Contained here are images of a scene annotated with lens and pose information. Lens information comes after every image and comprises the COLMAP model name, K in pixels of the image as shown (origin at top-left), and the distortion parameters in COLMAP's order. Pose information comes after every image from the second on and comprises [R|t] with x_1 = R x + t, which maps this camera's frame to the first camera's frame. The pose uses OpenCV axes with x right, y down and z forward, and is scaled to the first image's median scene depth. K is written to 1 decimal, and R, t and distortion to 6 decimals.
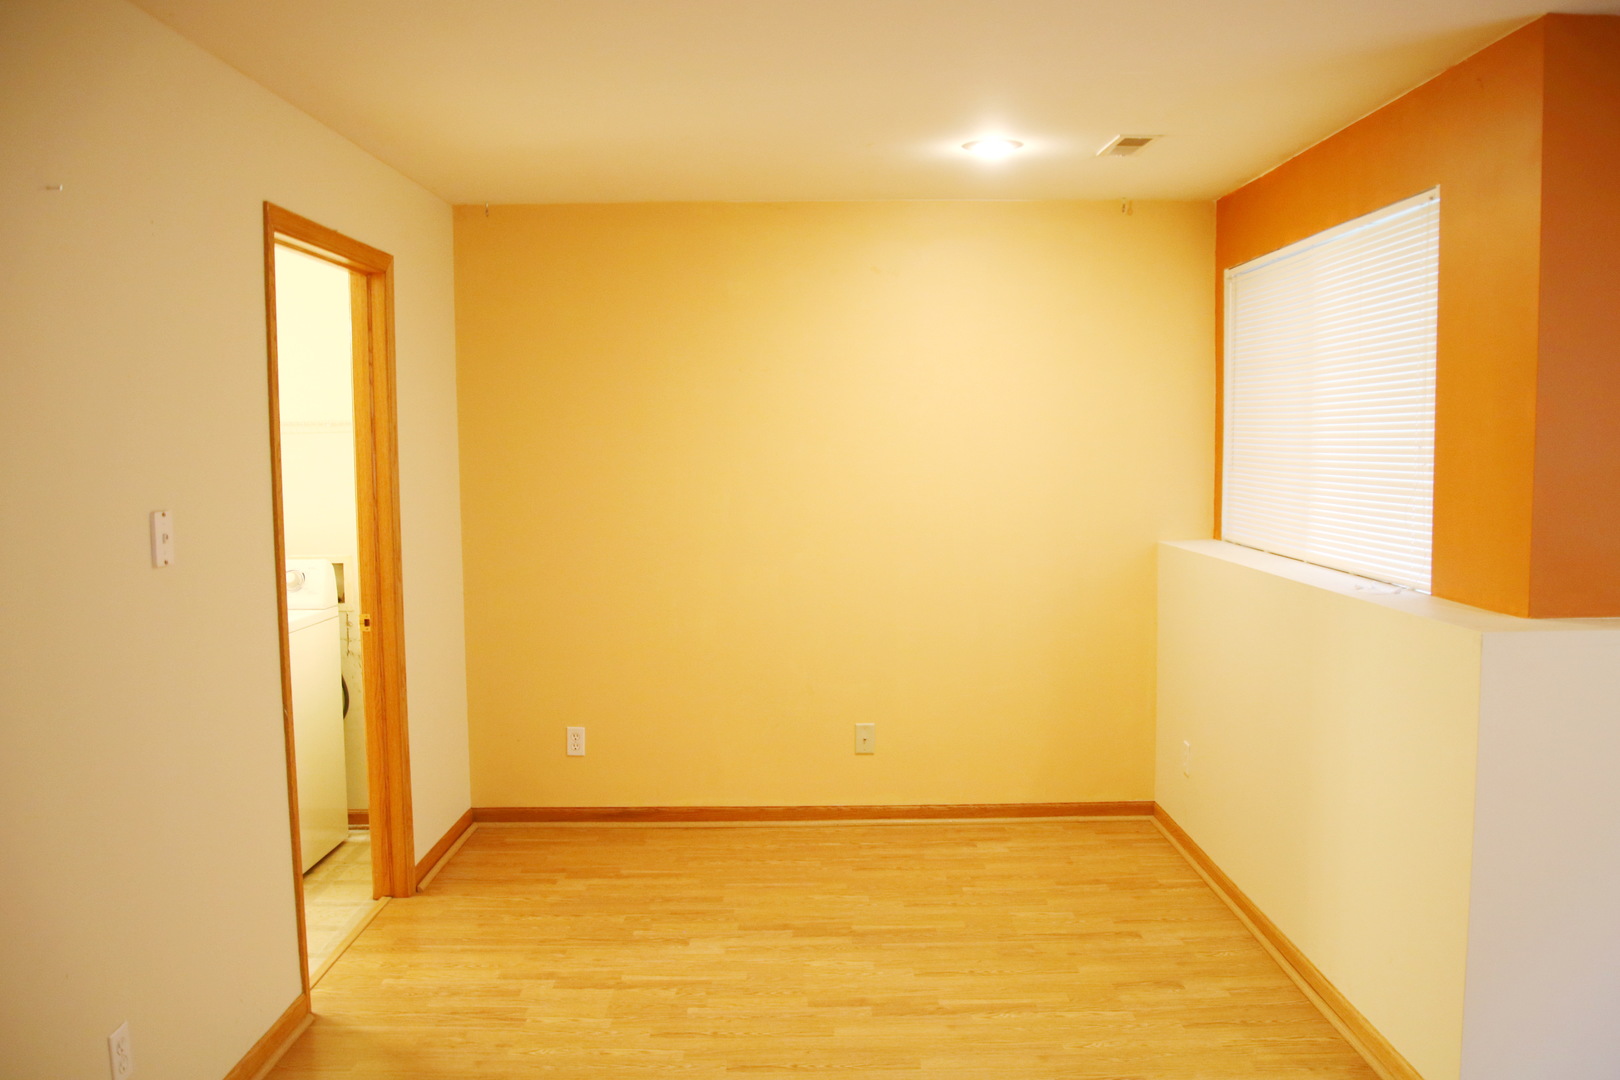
lens RADIAL K [[1352.4, 0, 810.0], [0, 1352.4, 540.0], [0, 0, 1]] dist [-0.130518, 0.001269]
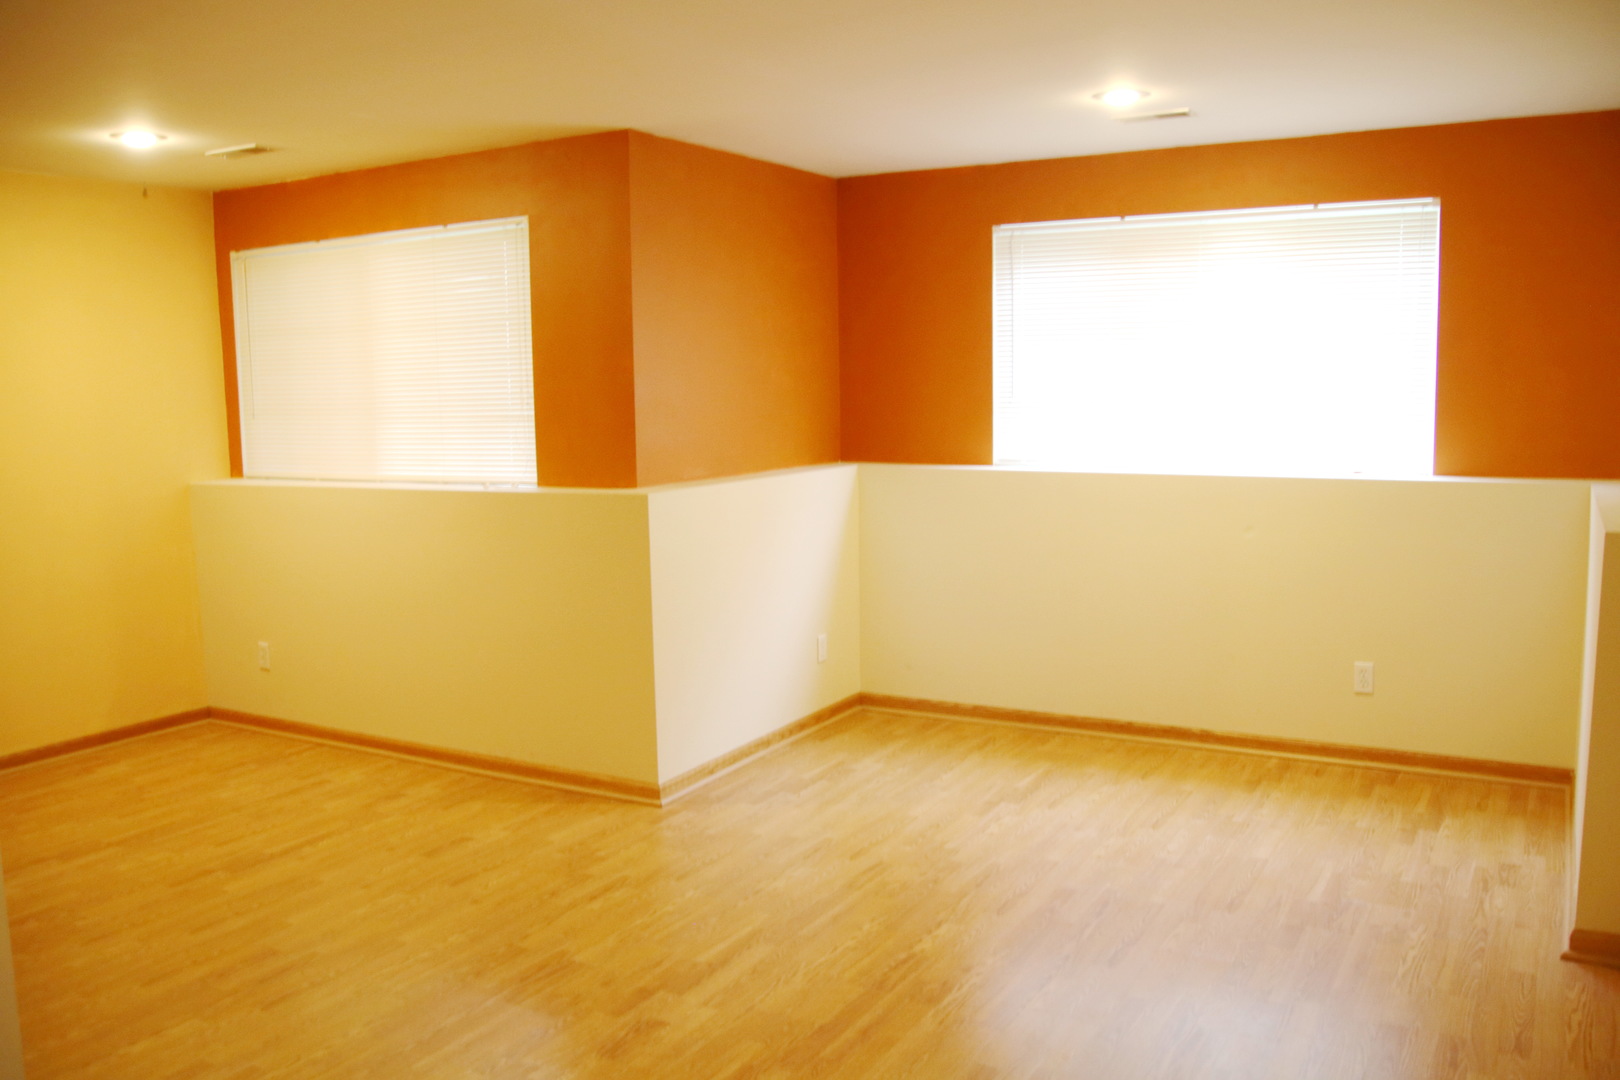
lens RADIAL K [[1352.4, 0, 810.0], [0, 1352.4, 540.0], [0, 0, 1]] dist [-0.130518, 0.001269]
pose [[0.494304, -0.101790, 0.863309, -0.560926], [0.077514, 0.994326, 0.072856, 0.010887], [-0.865826, 0.030906, 0.499389, -0.038243]]
